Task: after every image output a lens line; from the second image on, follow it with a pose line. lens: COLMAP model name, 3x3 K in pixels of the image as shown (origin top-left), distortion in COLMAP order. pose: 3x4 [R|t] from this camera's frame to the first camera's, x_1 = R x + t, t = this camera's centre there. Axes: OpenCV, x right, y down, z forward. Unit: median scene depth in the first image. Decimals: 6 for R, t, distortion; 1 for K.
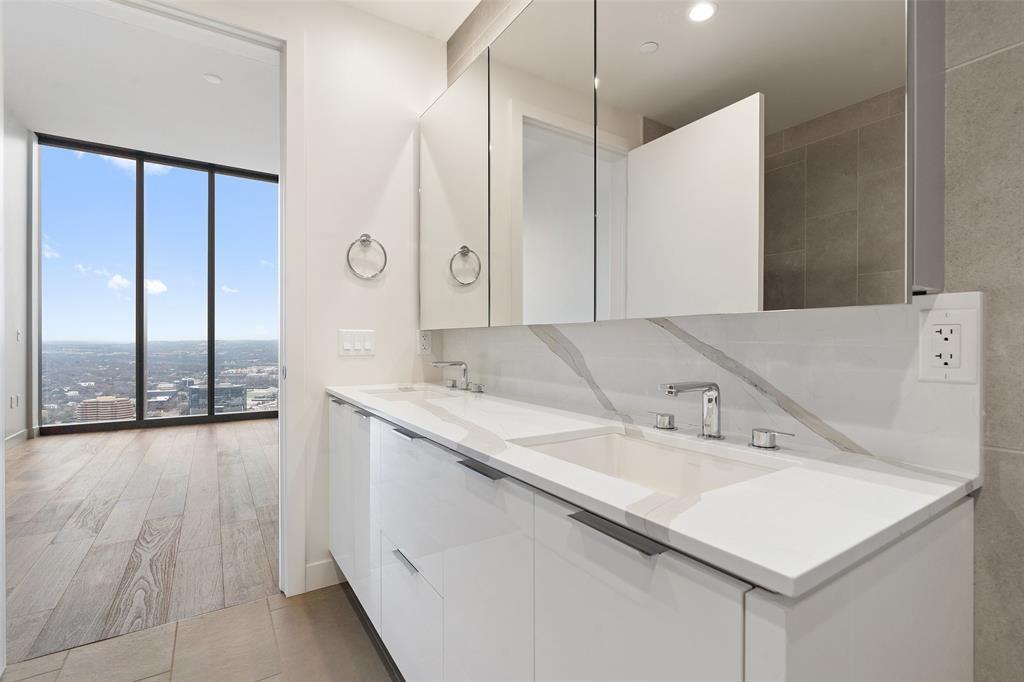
lens RADIAL K [[467.4, 0, 512.0], [0, 467.4, 341.0], [0, 0, 1]] dist [-0.016020, -0.000030]
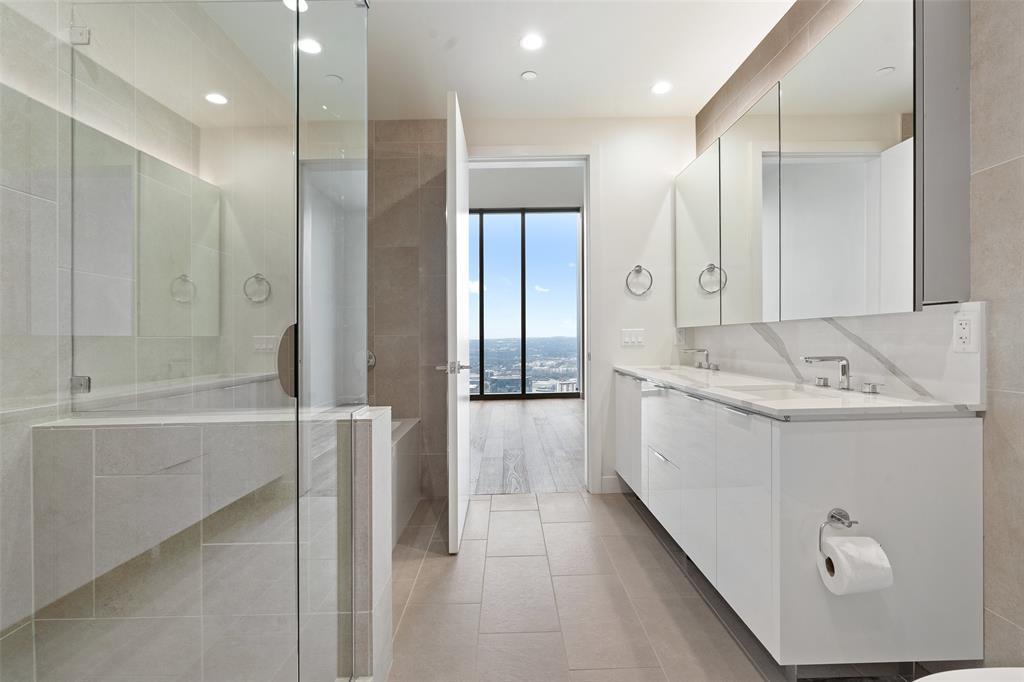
lens RADIAL K [[468.7, 0, 511.9], [0, 468.7, 372.8], [0, 0, 1]] dist [0.001977, 0.000512]
pose [[0.847193, 0.018422, -0.530966, 0.158767], [0.023732, 0.997089, 0.072461, -0.002103], [0.530755, -0.073990, 0.844289, -0.547607]]
